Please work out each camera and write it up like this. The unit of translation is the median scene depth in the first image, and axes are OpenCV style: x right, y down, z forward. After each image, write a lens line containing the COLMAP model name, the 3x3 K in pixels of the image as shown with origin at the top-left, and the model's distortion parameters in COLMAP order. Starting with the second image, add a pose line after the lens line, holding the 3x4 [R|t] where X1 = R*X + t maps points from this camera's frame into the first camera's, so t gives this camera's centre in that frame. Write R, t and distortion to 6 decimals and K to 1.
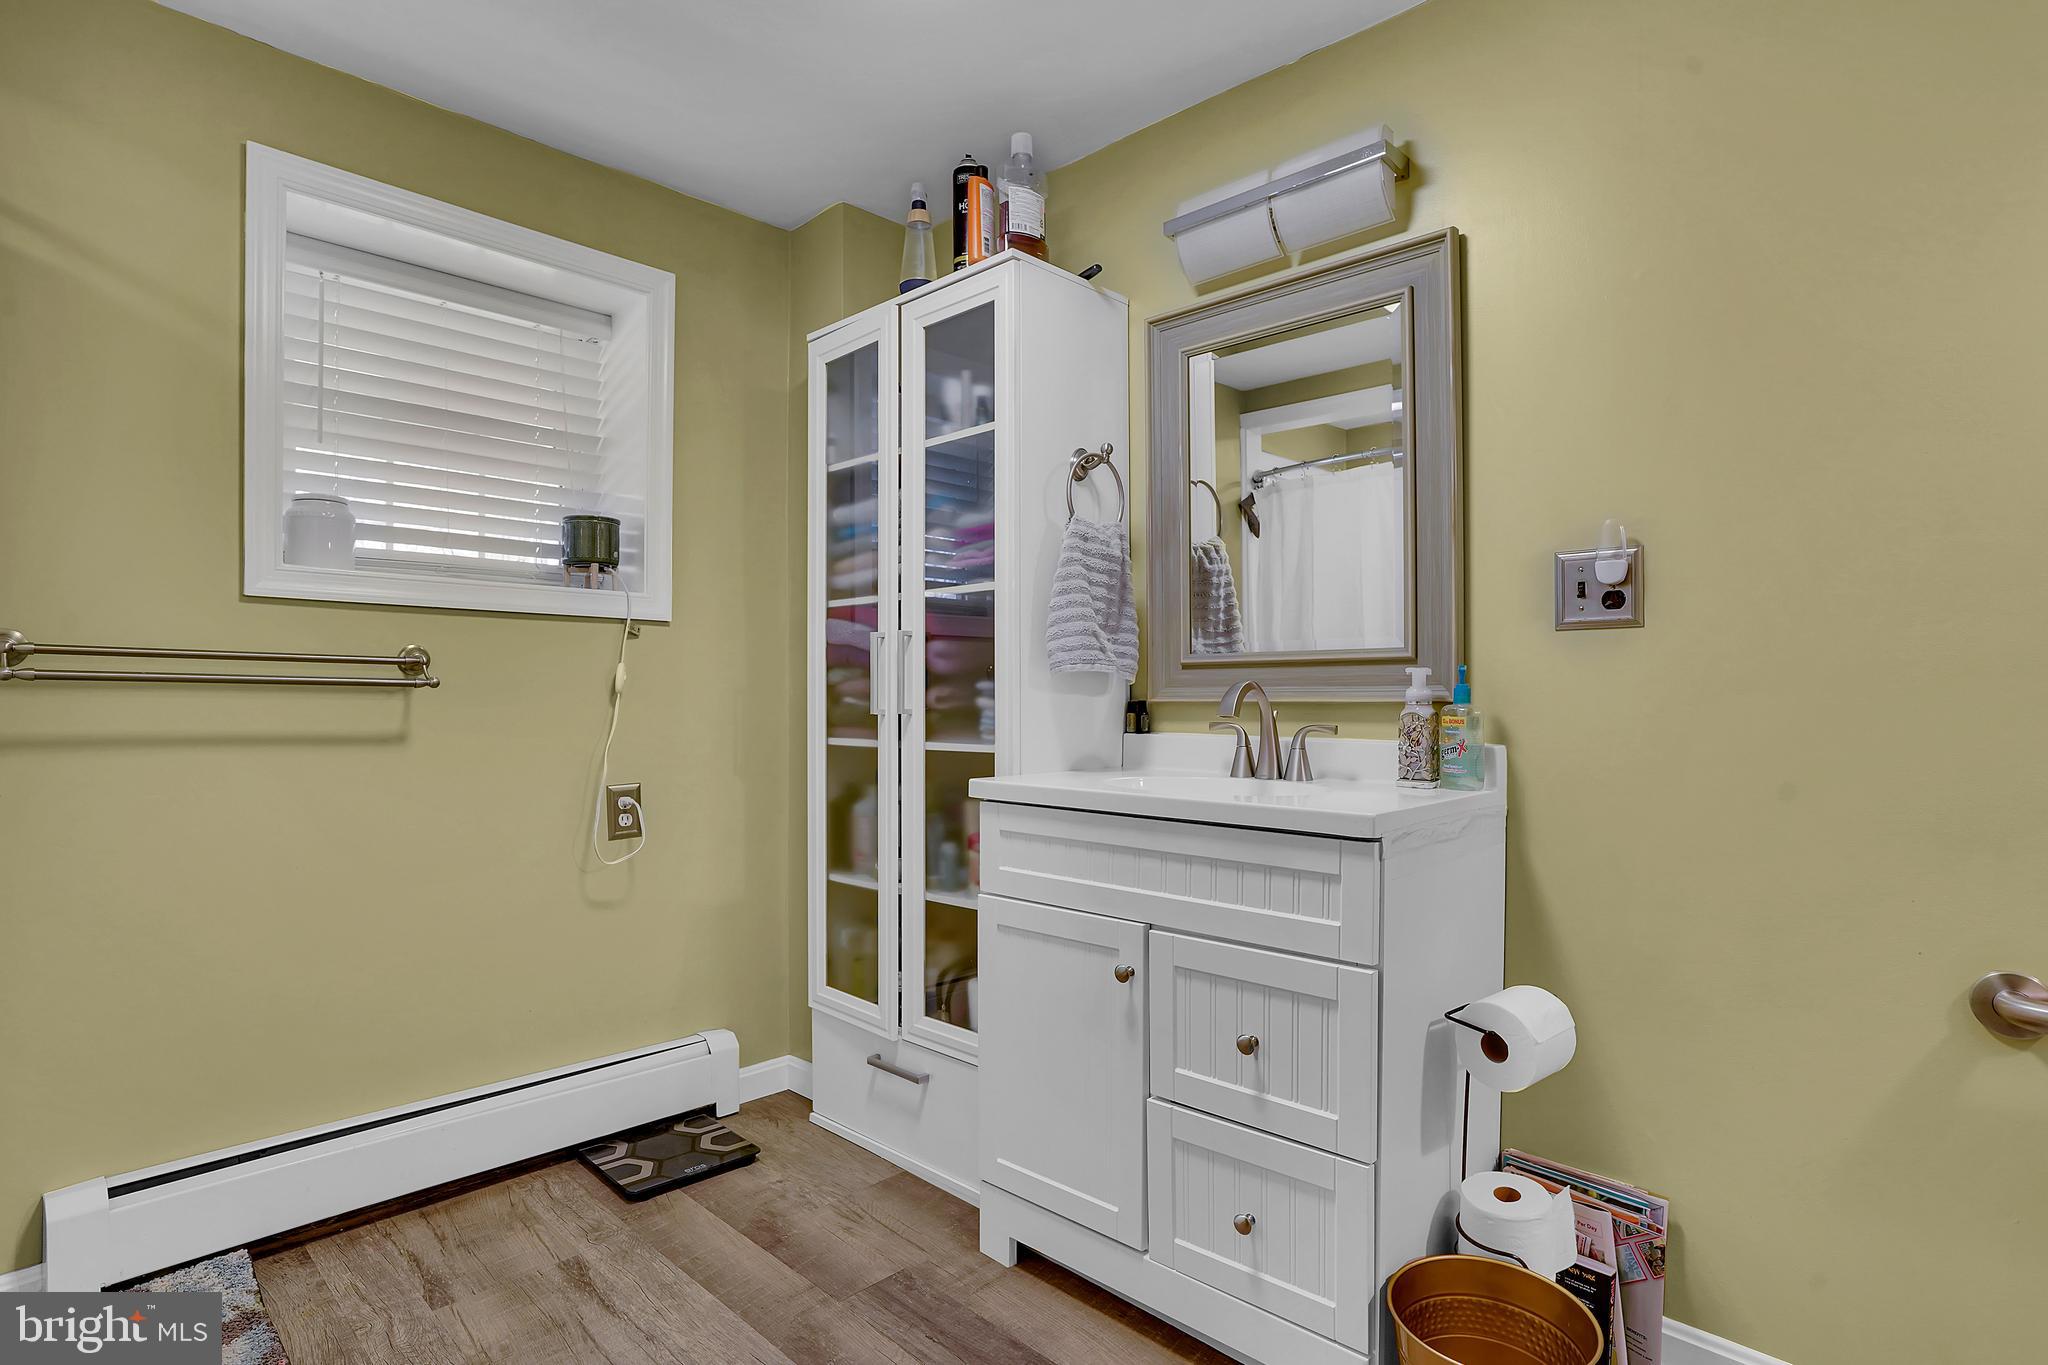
lens RADIAL K [[977.2, 0, 995.7], [0, 977.2, 672.6], [0, 0, 1]] dist [-0.057118, 0.023039]
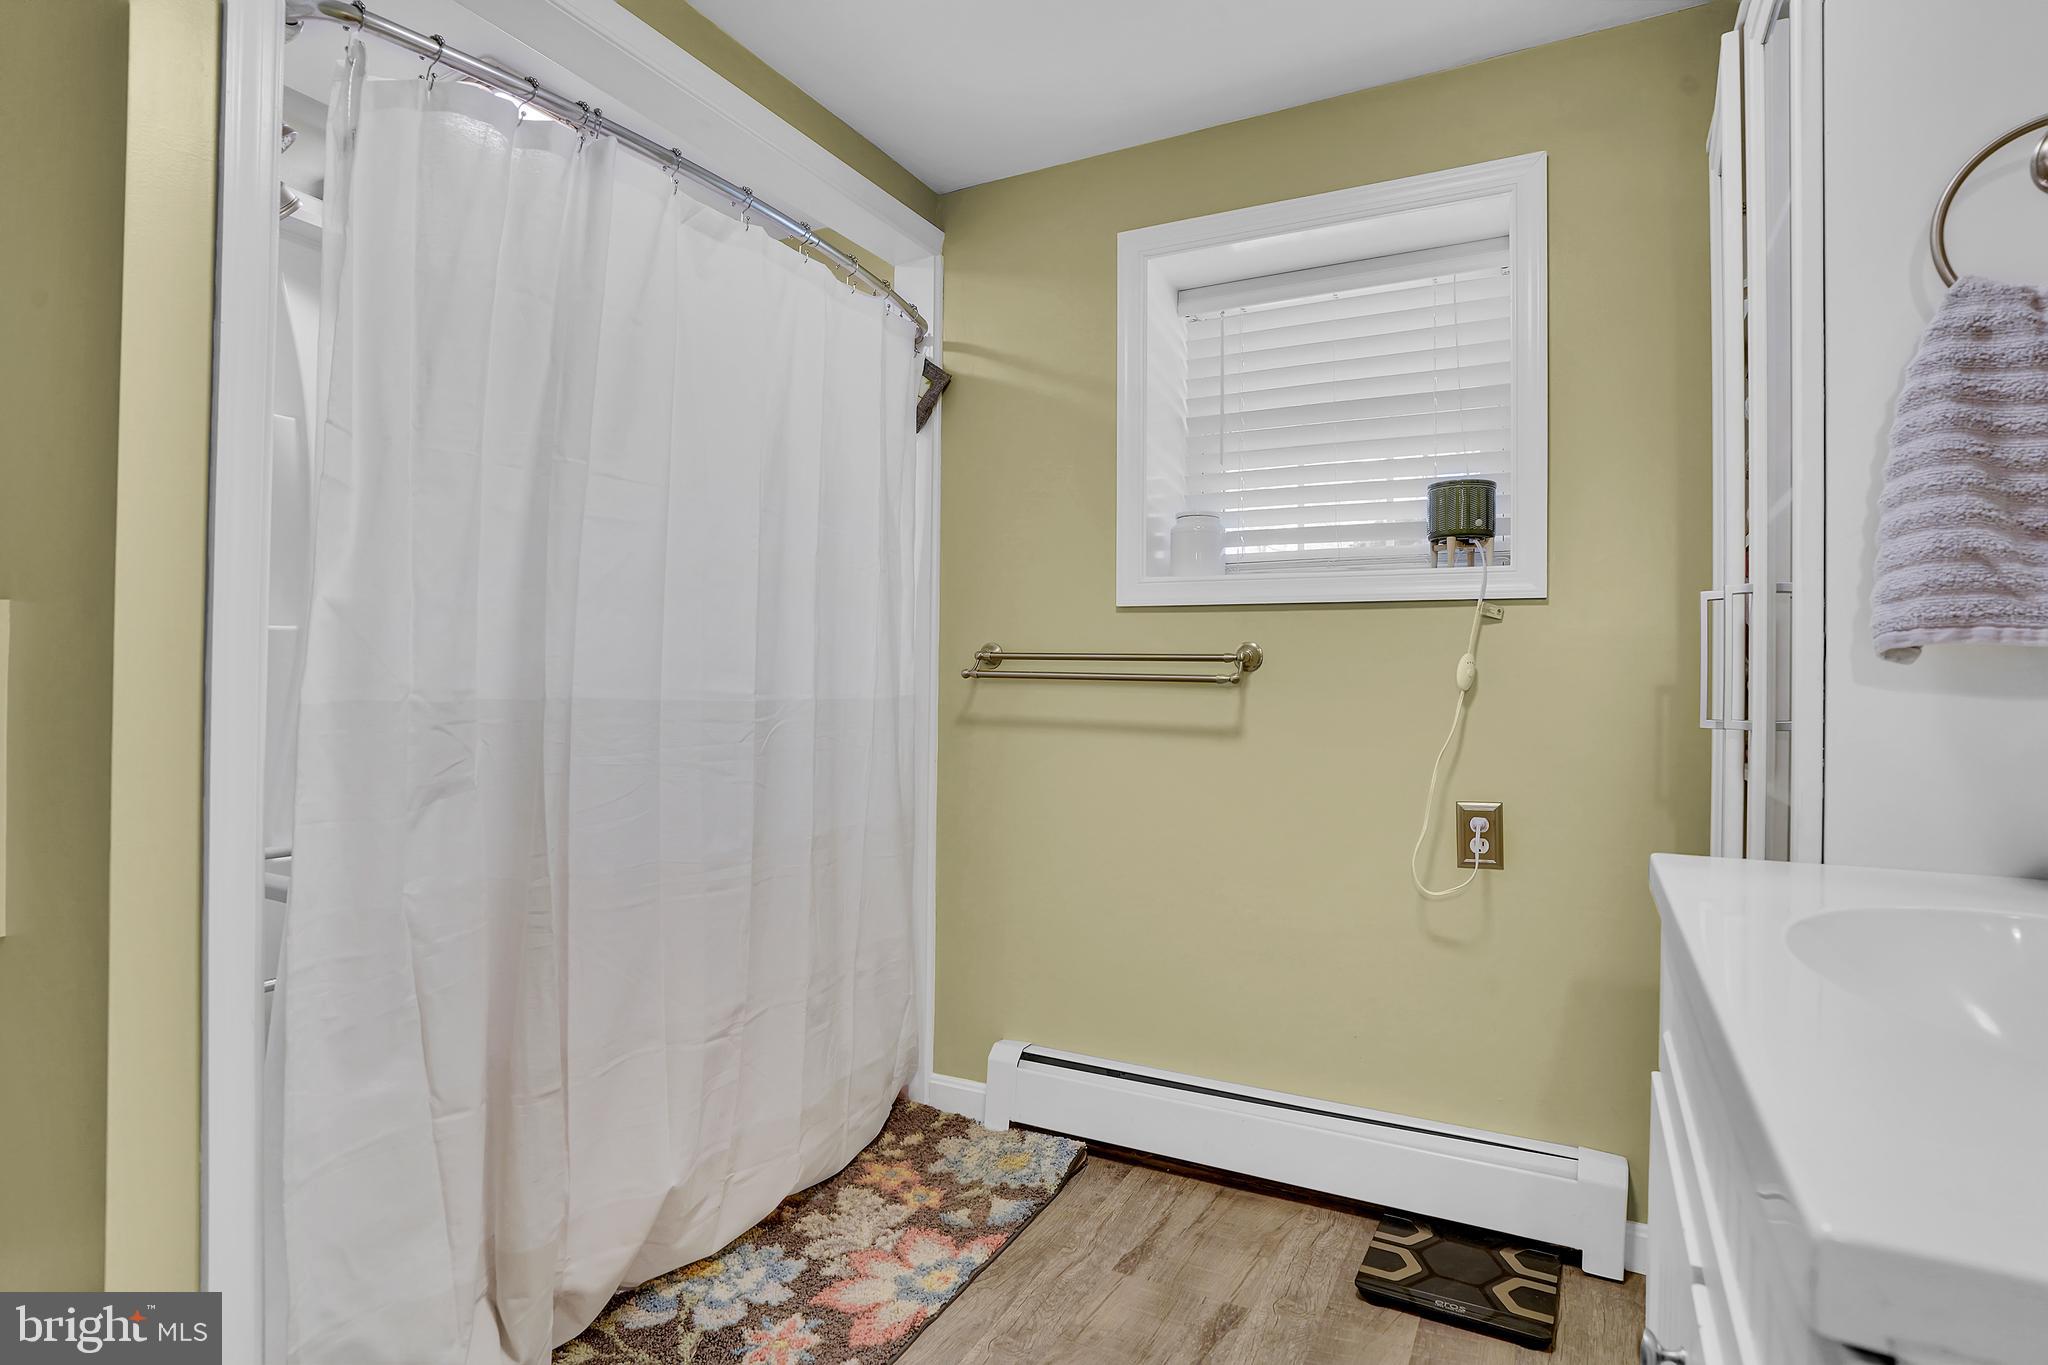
lens RADIAL K [[977.2, 0, 995.7], [0, 977.2, 672.6], [0, 0, 1]] dist [-0.057118, 0.023039]
pose [[0.325992, -0.009291, -0.945327, 0.294003], [0.011003, 0.999921, -0.006033, 0.006877], [0.945309, -0.008435, 0.326069, 0.406297]]
